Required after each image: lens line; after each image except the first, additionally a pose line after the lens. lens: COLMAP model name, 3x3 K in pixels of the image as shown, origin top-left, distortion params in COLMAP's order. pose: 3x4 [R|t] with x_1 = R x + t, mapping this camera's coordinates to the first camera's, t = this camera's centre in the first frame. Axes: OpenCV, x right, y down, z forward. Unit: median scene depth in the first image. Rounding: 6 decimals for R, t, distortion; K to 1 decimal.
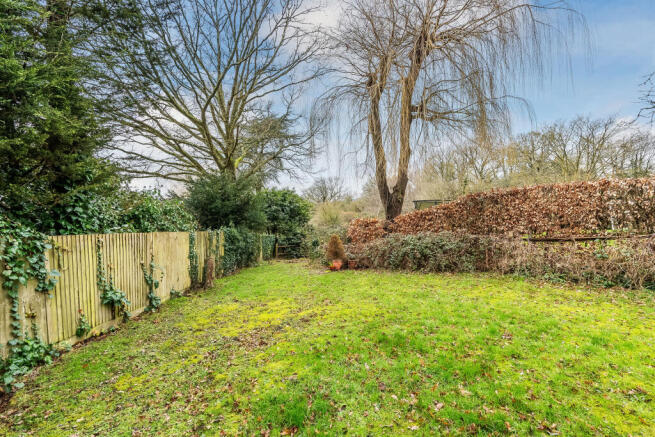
lens RADIAL K [[289.4, 0, 324.0], [0, 289.4, 215.2], [0, 0, 1]] dist [-0.000321, -0.000129]
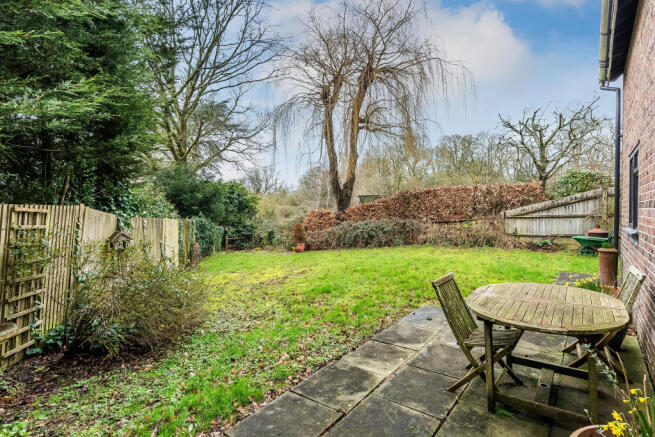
lens RADIAL K [[341.6, 0, 330.6], [0, 341.6, 208.0], [0, 0, 1]] dist [0.000330, 0.000017]
pose [[0.968215, 0.007579, 0.250004, -0.169803], [-0.005601, 0.999947, -0.008622, 0.015336], [-0.250056, 0.006948, 0.968206, -0.367154]]
